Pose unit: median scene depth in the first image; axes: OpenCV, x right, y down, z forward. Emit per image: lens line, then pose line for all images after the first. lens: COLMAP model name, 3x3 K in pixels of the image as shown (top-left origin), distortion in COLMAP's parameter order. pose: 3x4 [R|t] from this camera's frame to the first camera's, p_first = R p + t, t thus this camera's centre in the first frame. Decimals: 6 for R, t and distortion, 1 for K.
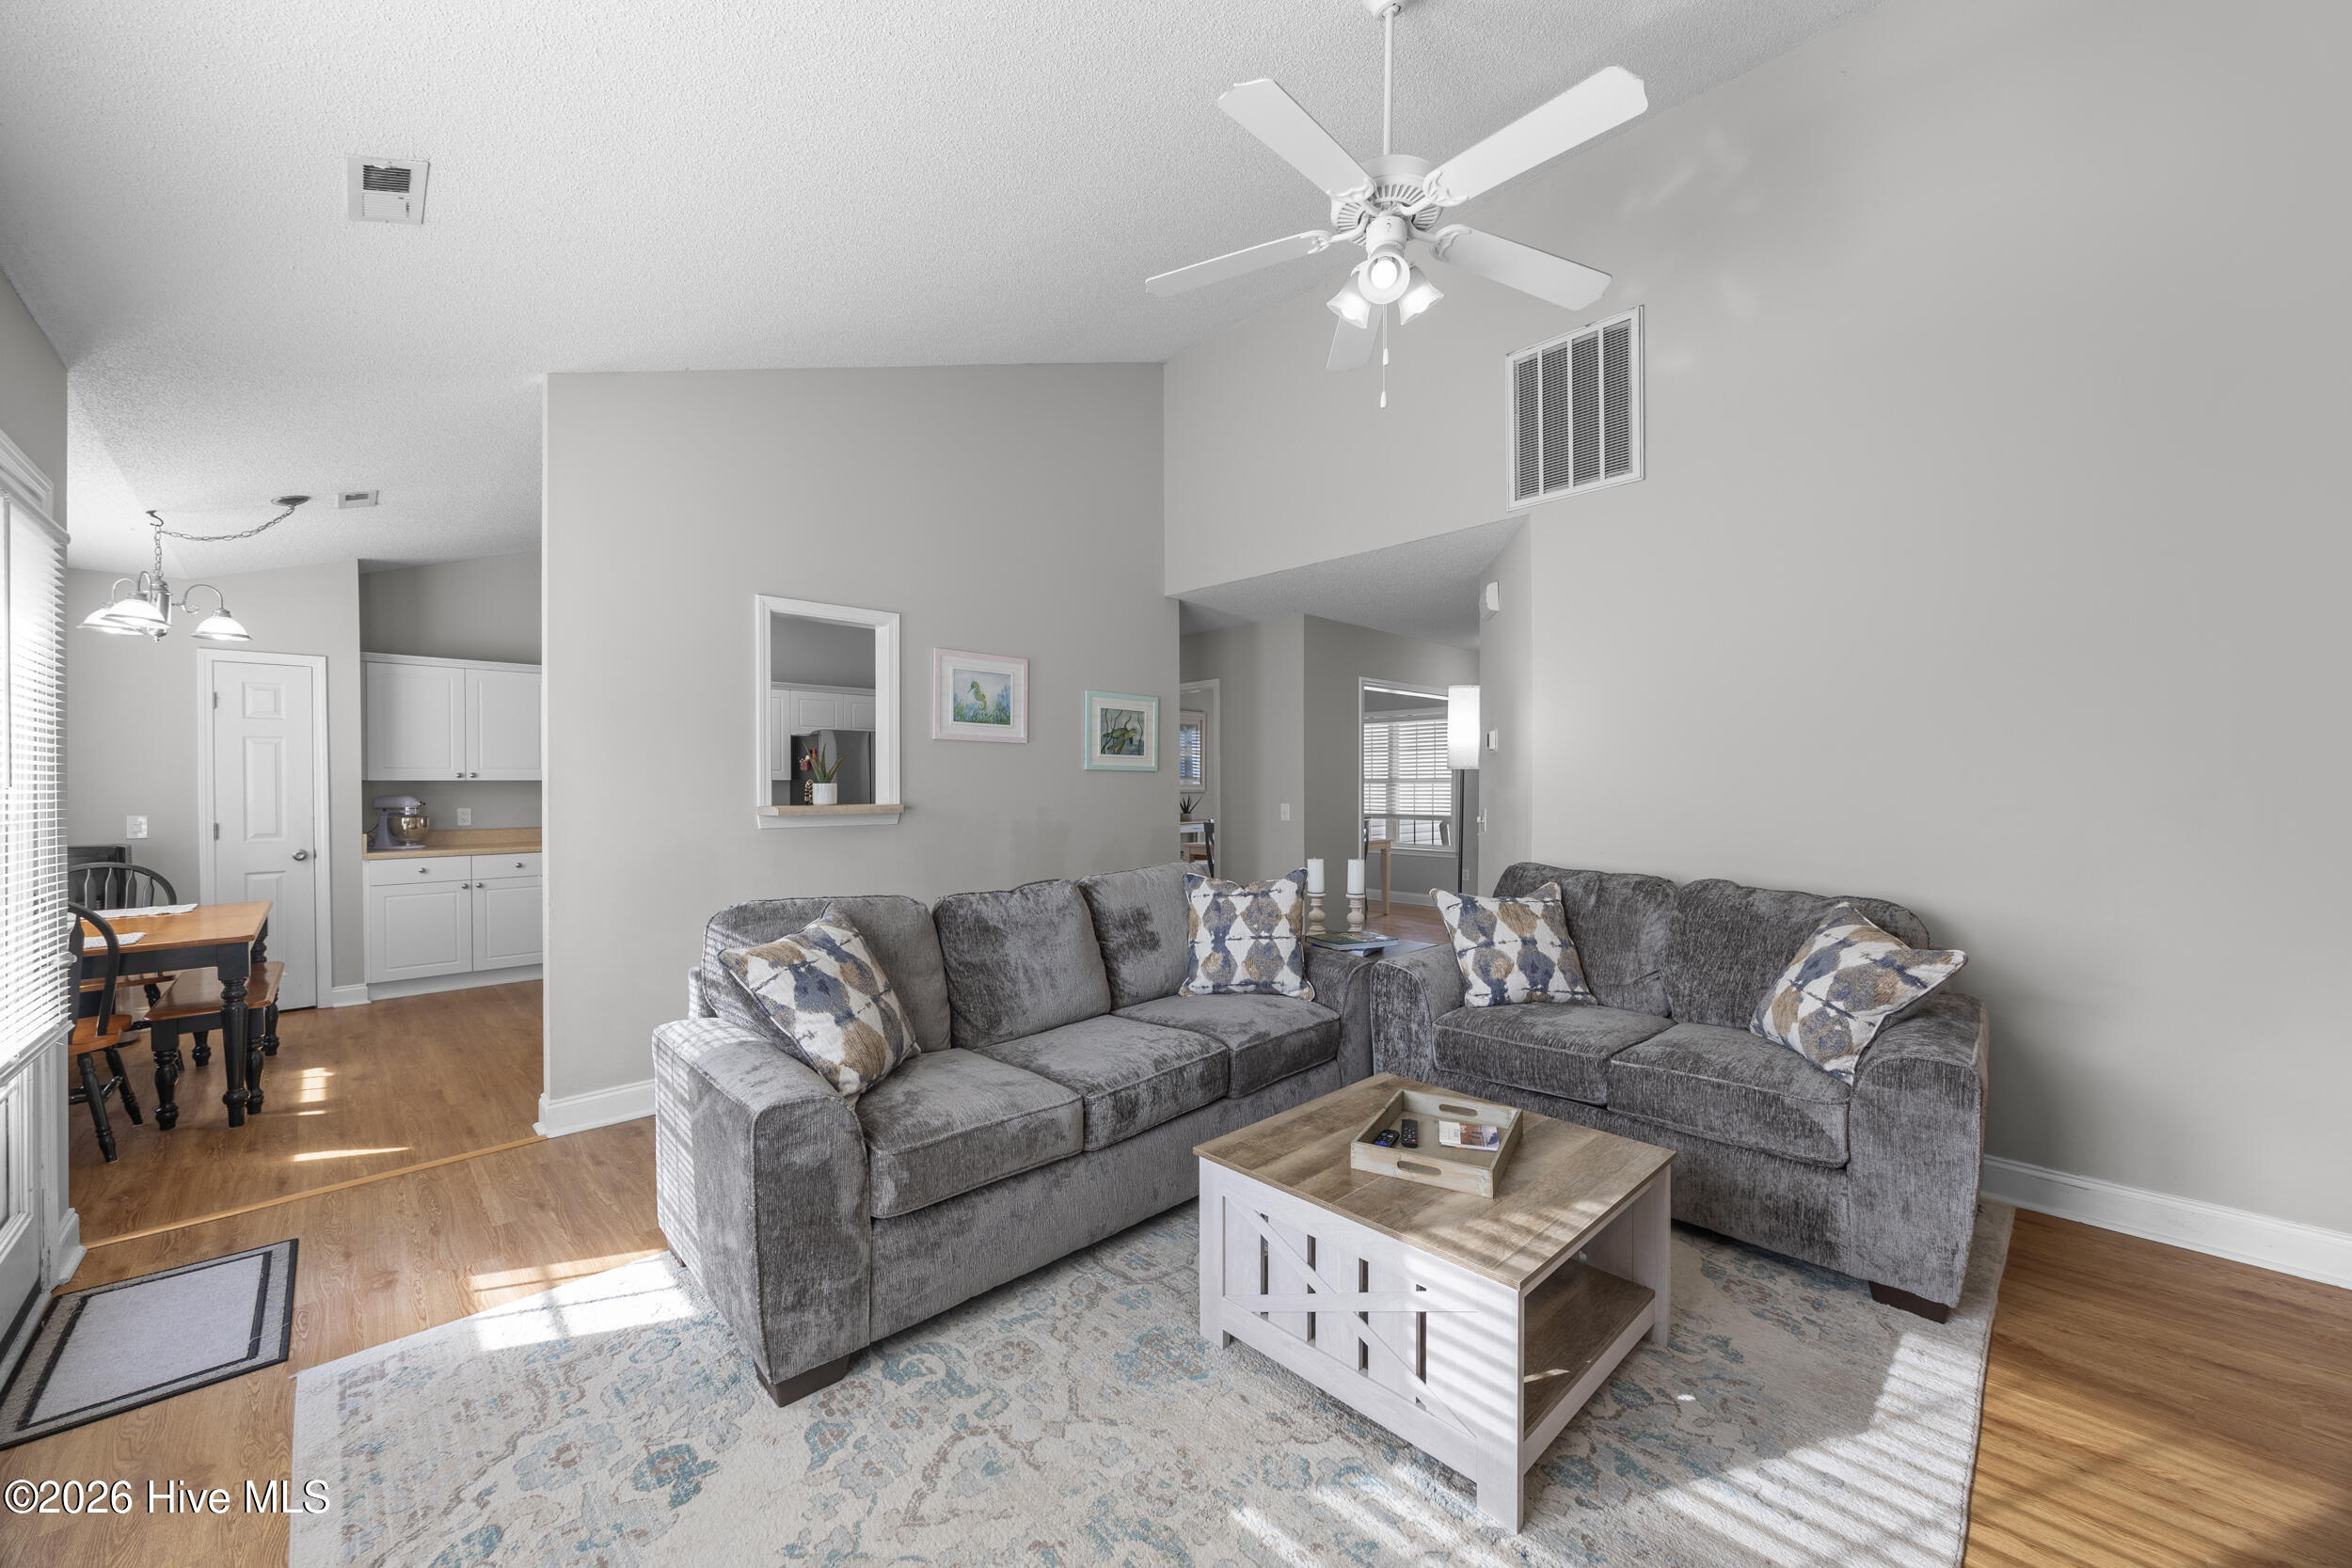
lens RADIAL K [[898.3, 0, 1173.0], [0, 898.3, 784.0], [0, 0, 1]] dist [-0.001942, -0.000012]
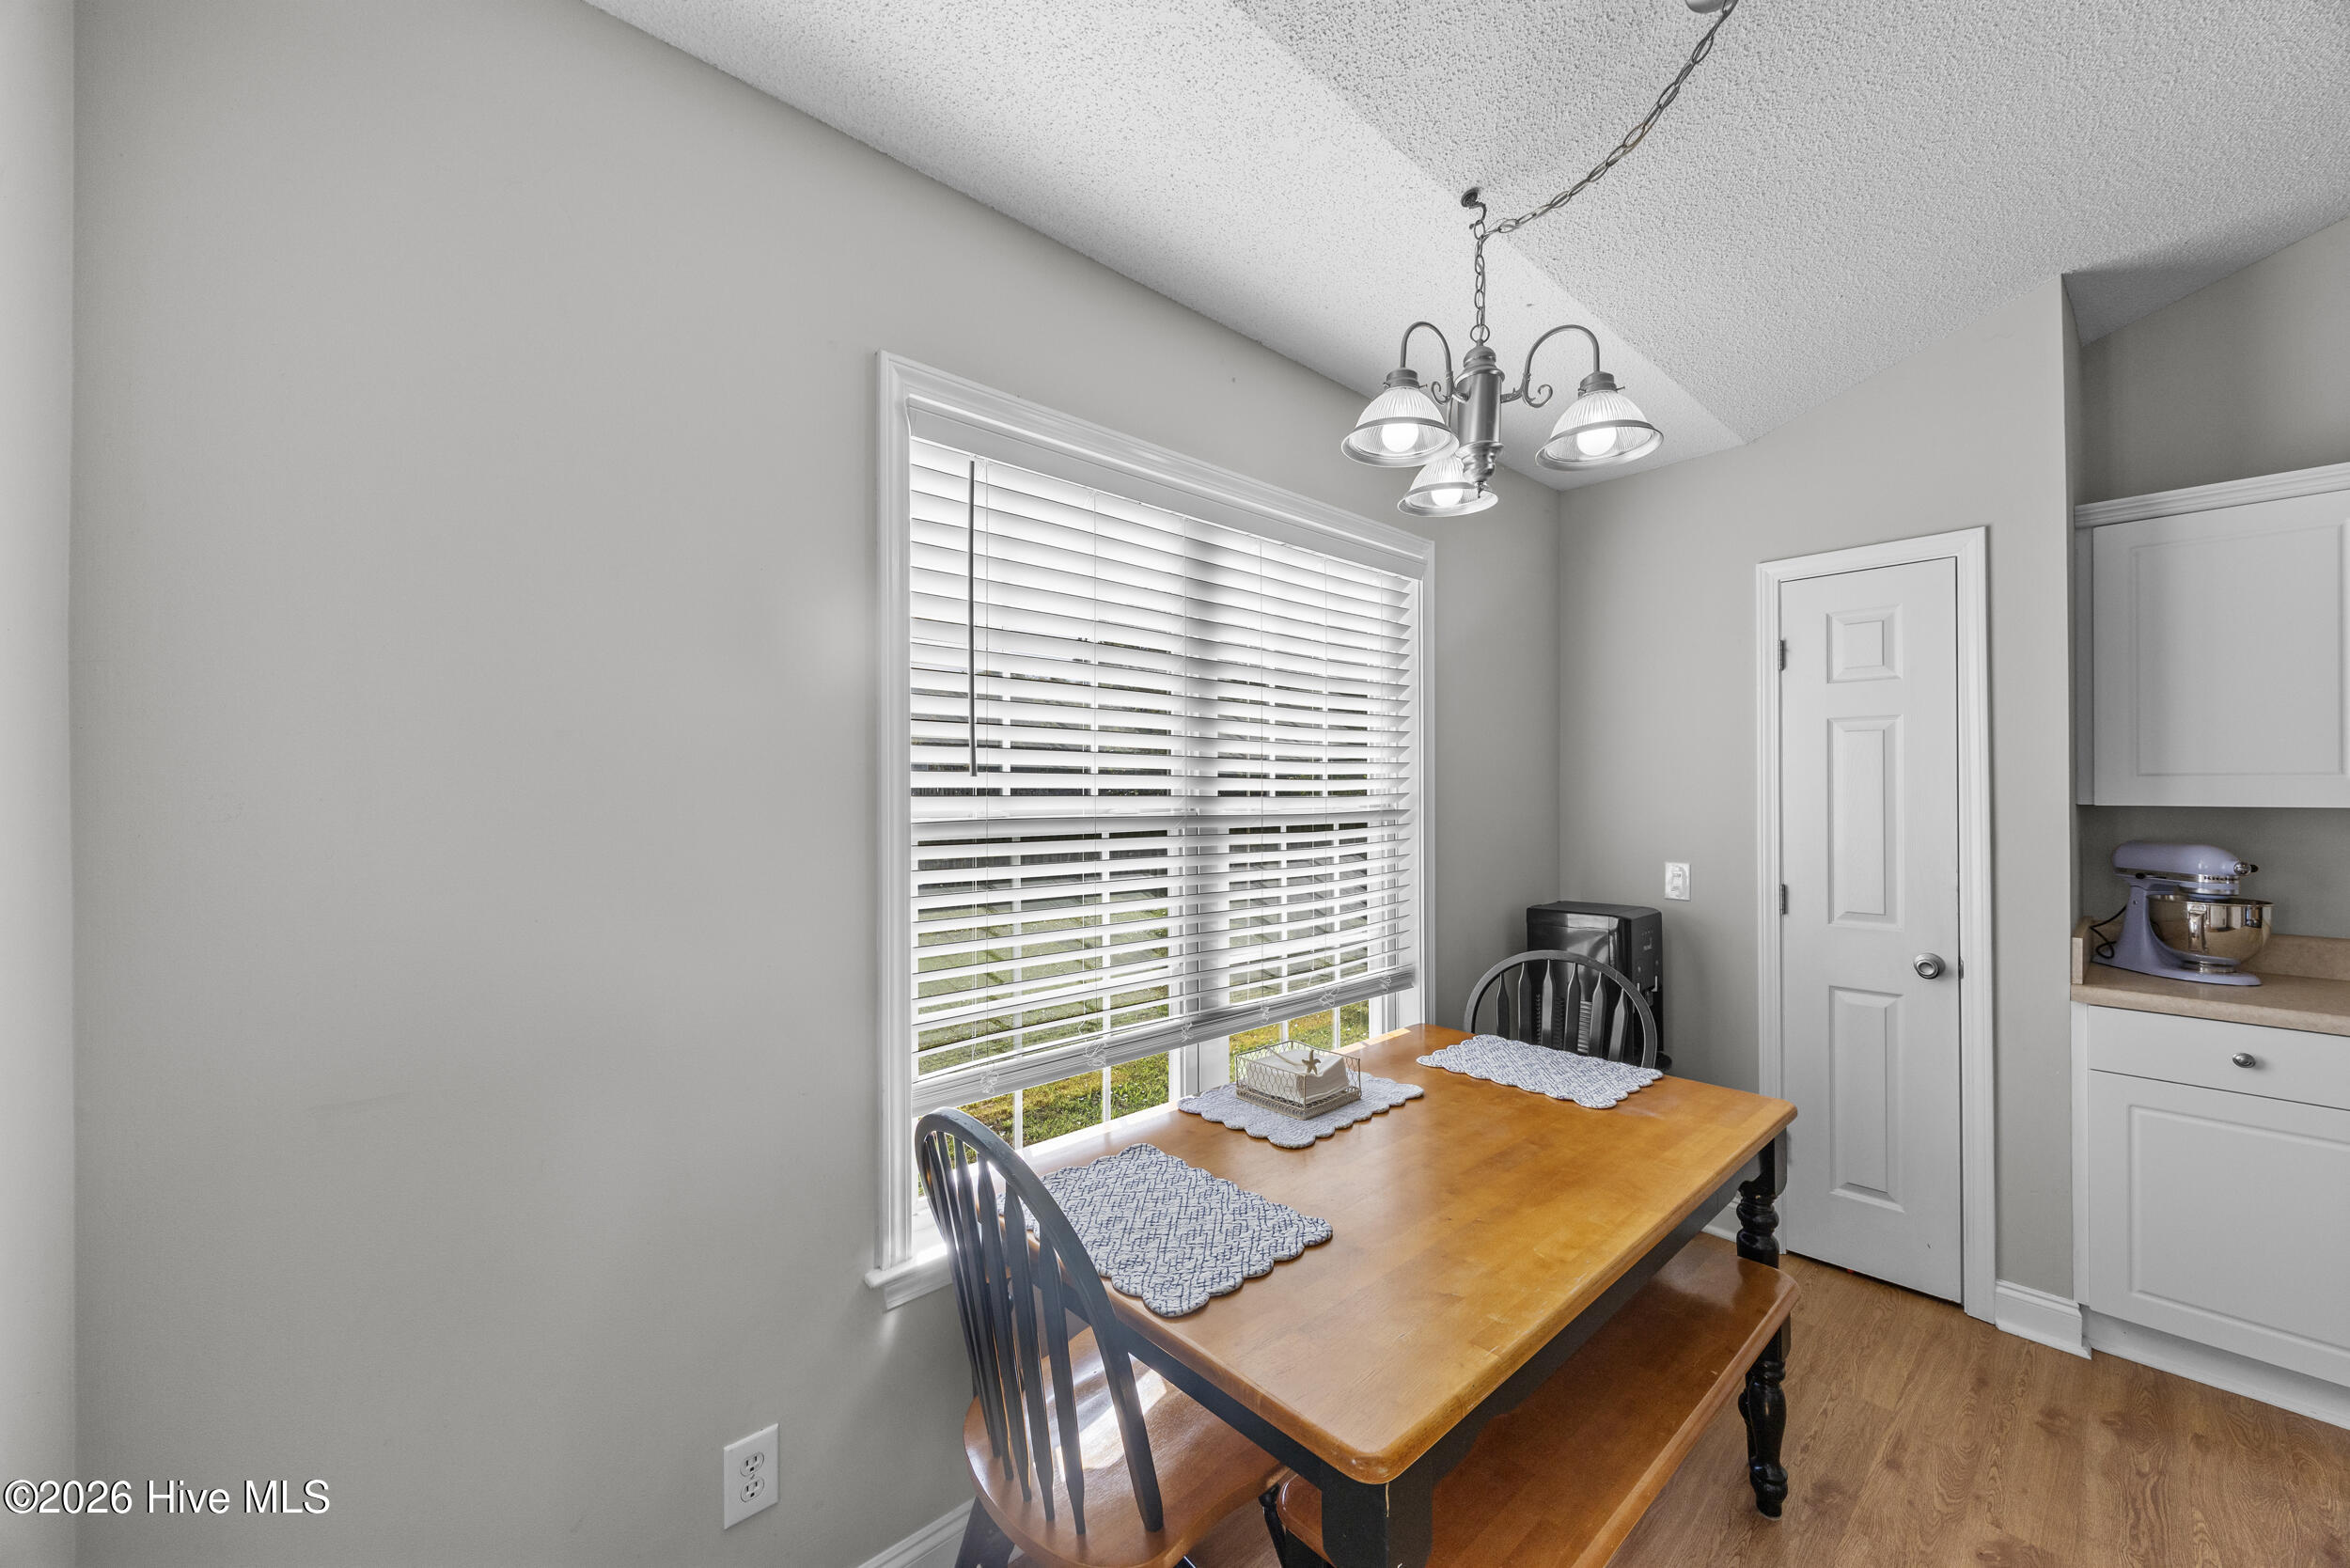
lens RADIAL K [[897.7, 0, 1172.0], [0, 897.7, 784.0], [0, 0, 1]] dist [-0.001942, -0.000012]
pose [[-0.016210, 0.002318, -0.999866, -0.702858], [0.000342, 0.999997, 0.002313, -0.022250], [0.999869, -0.000305, -0.016211, 0.859263]]
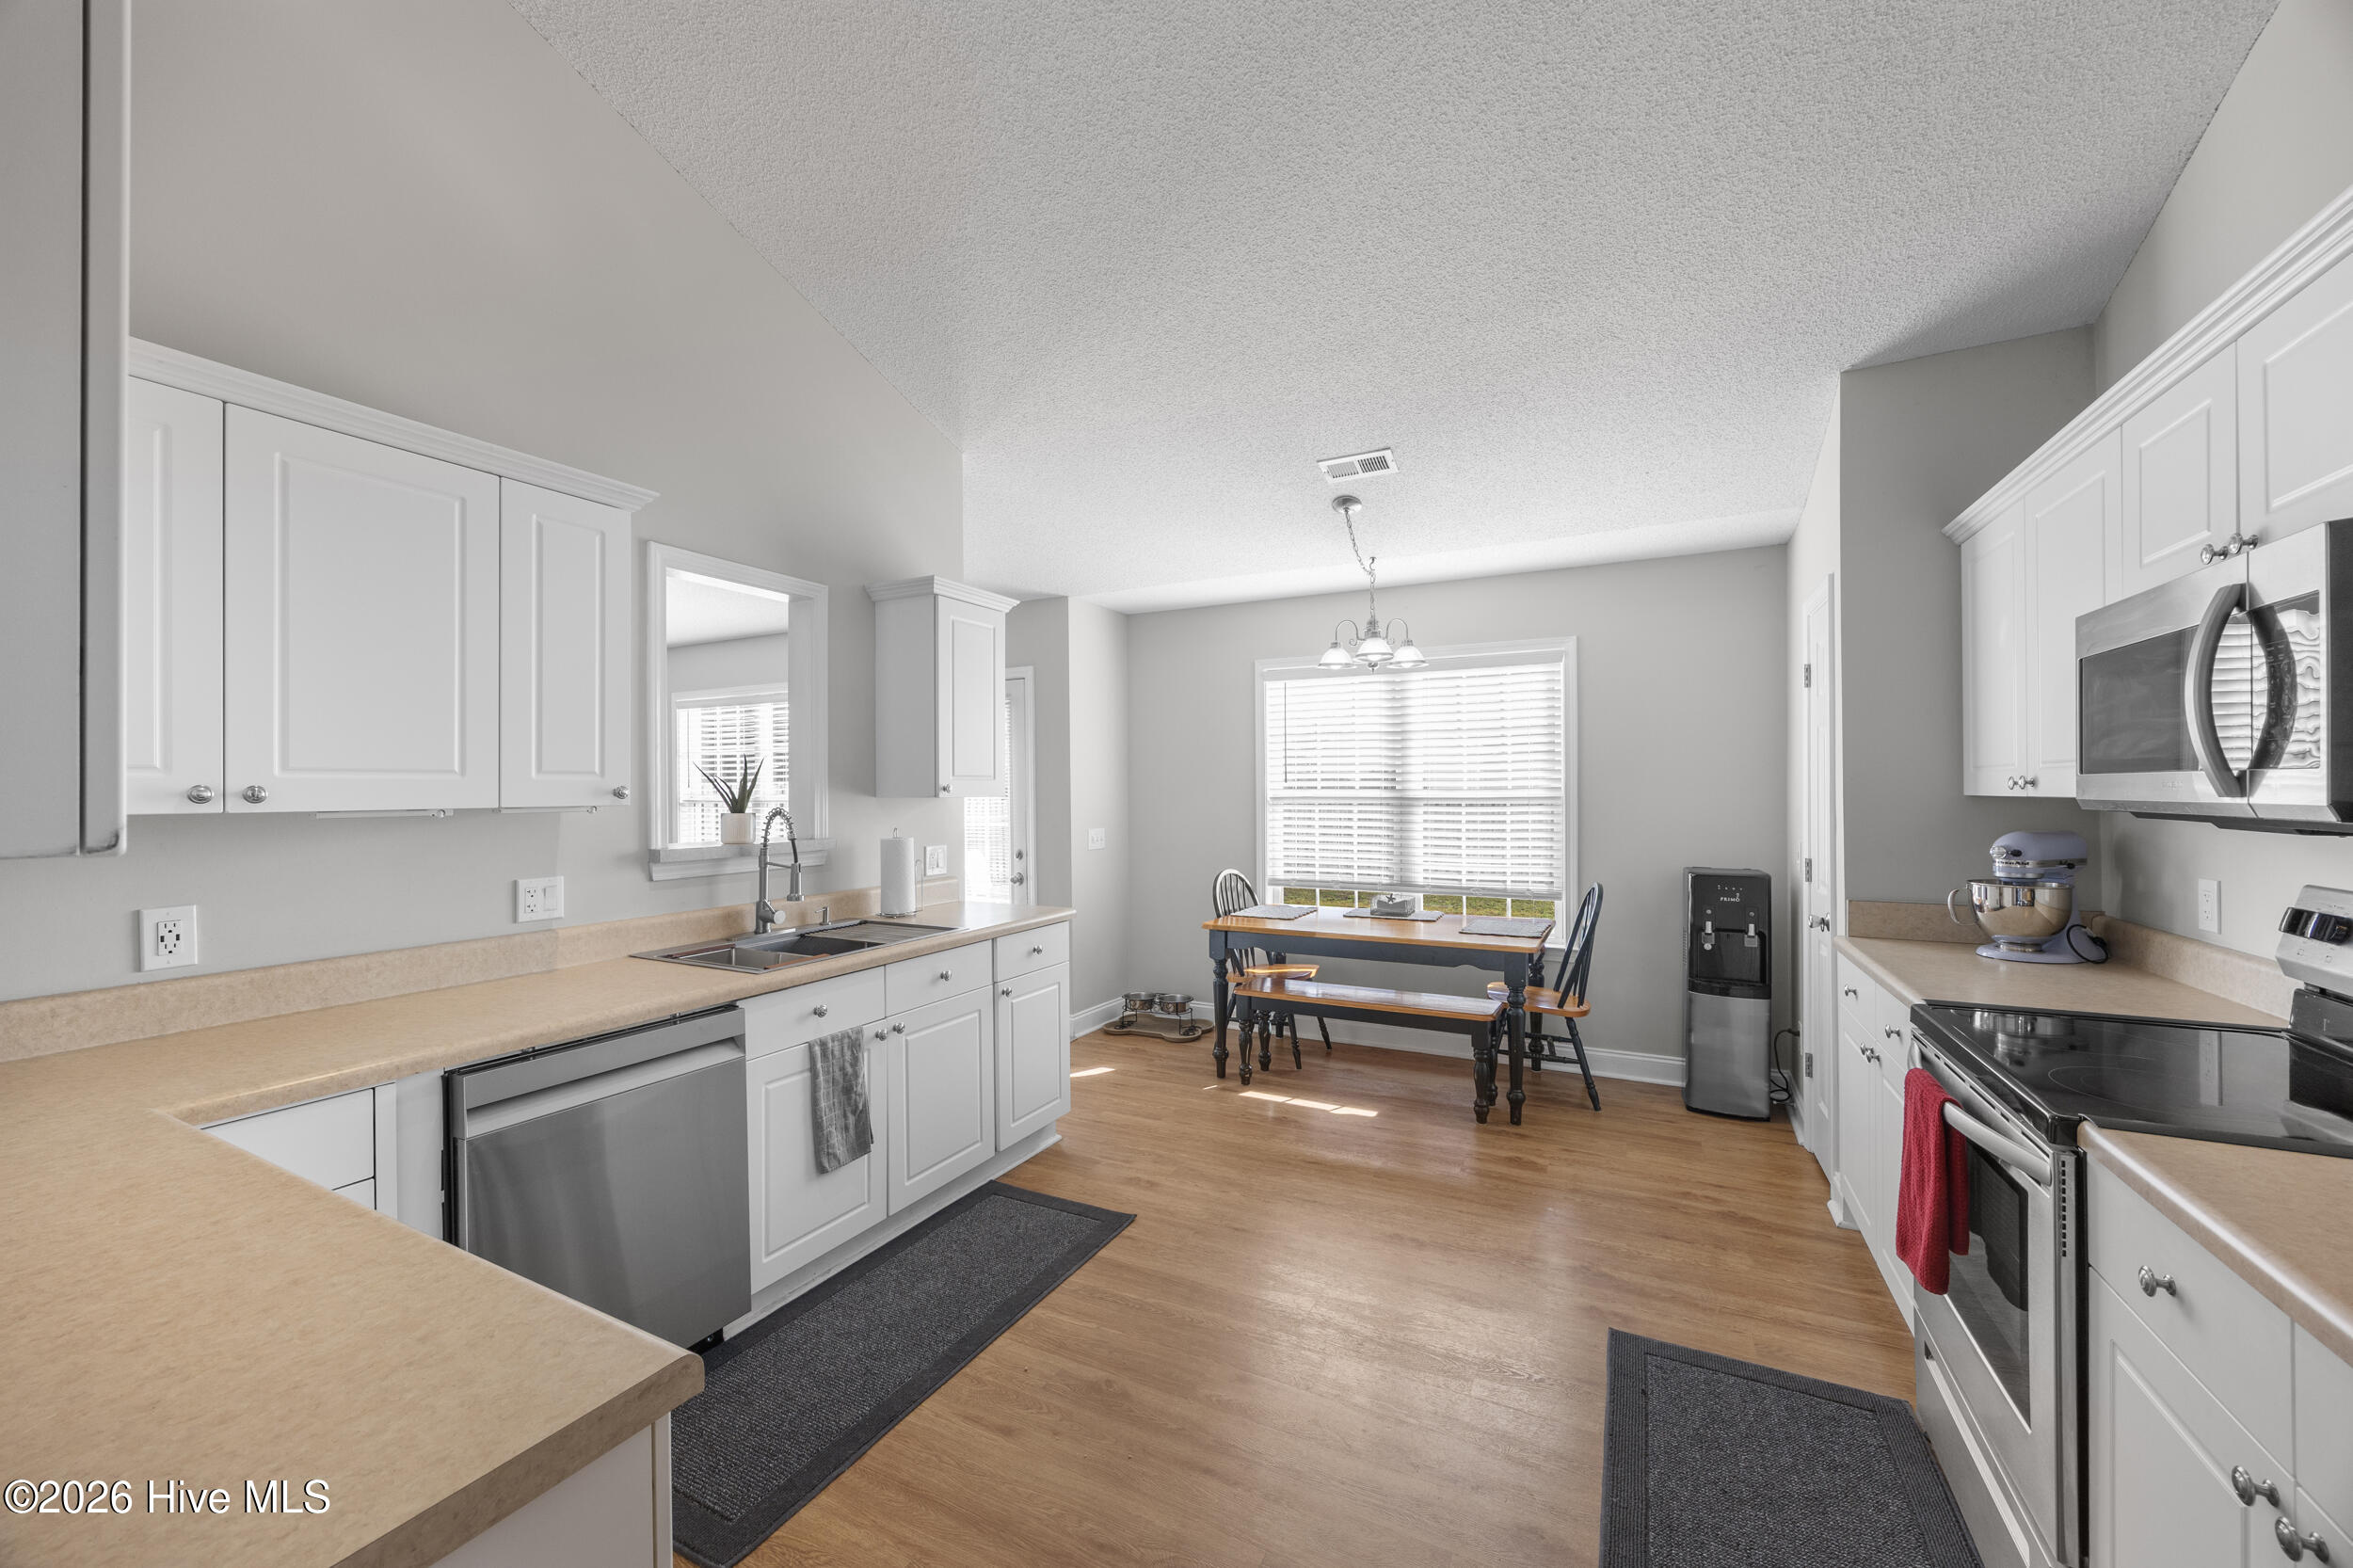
lens RADIAL K [[893.6, 0, 1172.3], [0, 893.6, 785.8], [0, 0, 1]] dist [0.000889, 0.000048]
pose [[-0.946341, 0.009855, -0.323020, -0.534101], [0.011875, 0.999920, -0.004283, -0.016615], [0.322952, -0.007889, -0.946383, 1.969845]]
